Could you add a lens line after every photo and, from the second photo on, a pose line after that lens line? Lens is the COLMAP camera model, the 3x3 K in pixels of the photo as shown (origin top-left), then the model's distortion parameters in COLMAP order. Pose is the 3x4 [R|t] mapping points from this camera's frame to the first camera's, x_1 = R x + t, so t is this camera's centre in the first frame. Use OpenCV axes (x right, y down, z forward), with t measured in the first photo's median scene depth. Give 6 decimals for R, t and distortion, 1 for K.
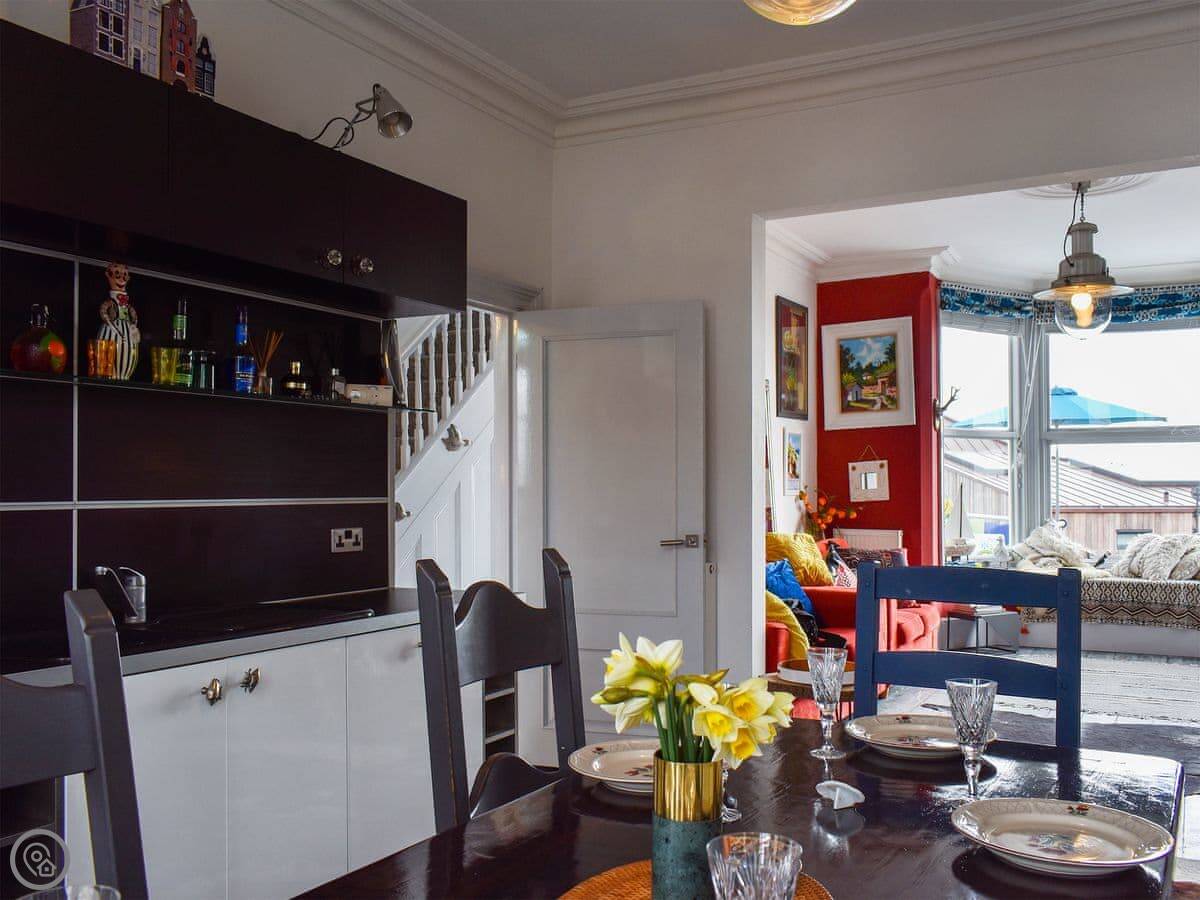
lens RADIAL K [[1062.8, 0, 607.0], [0, 1062.8, 478.3], [0, 0, 1]] dist [-0.022652, 0.016099]
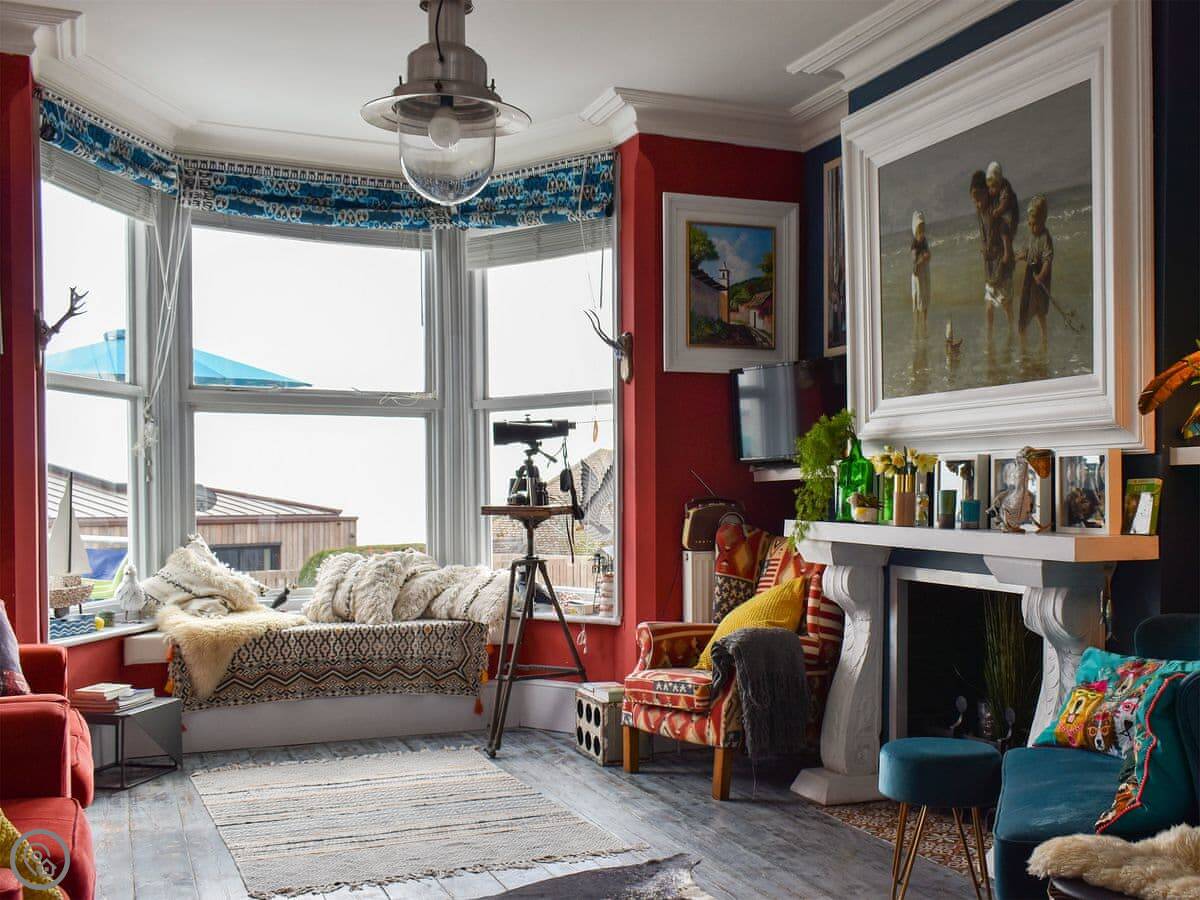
lens RADIAL K [[1328.3, 0, 615.0], [0, 1328.3, 507.7], [0, 0, 1]] dist [0.030903, 0.000000]
pose [[0.636945, -0.008458, 0.770862, -0.017260], [-0.004547, 0.999881, 0.014729, 0.011673], [-0.770895, -0.012887, 0.636831, 0.356548]]
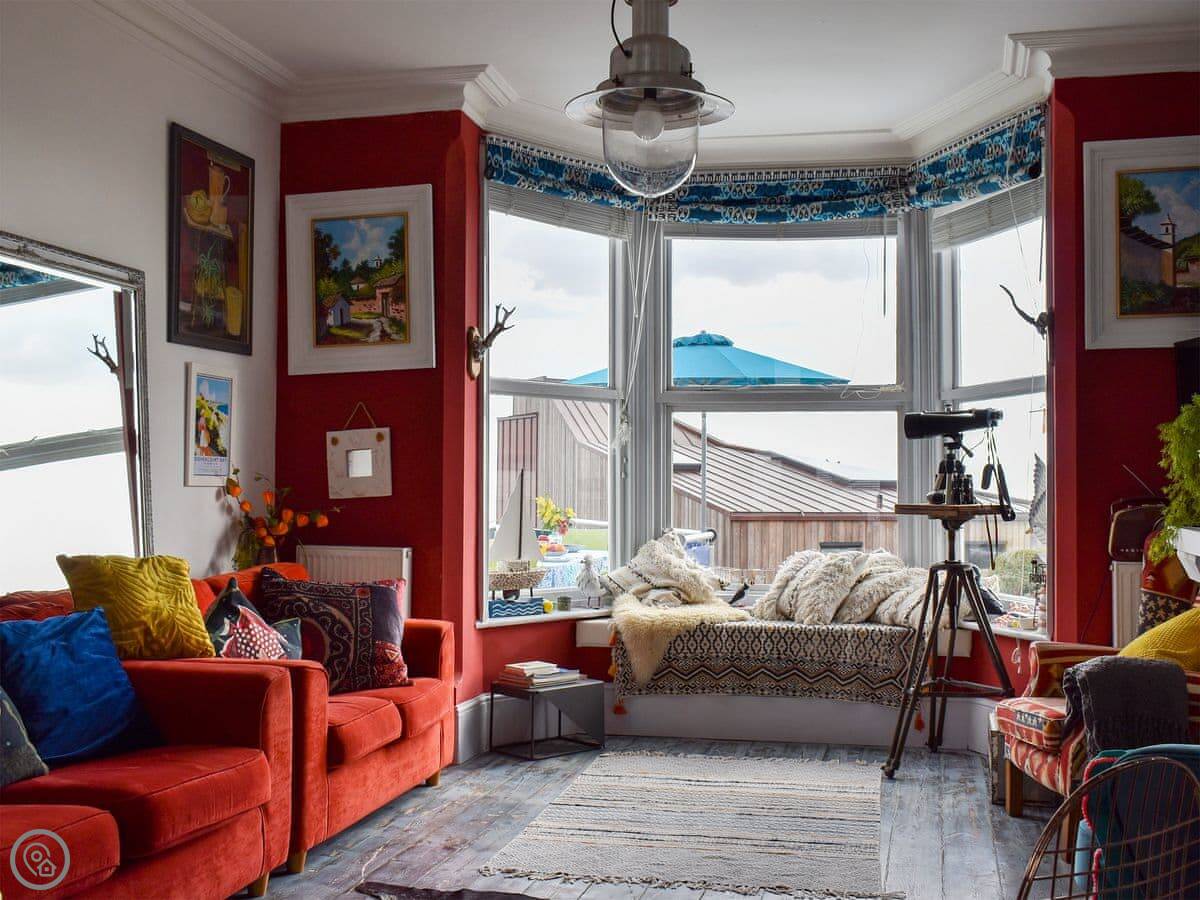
lens RADIAL K [[1328.3, 0, 610.0], [0, 1328.3, 450.5], [0, 0, 1]] dist [0.030903, 0.000000]
pose [[0.963067, 0.013905, 0.268902, 0.181884], [-0.008060, 0.999707, -0.022830, 0.011129], [-0.269140, 0.019819, 0.962897, 0.257837]]
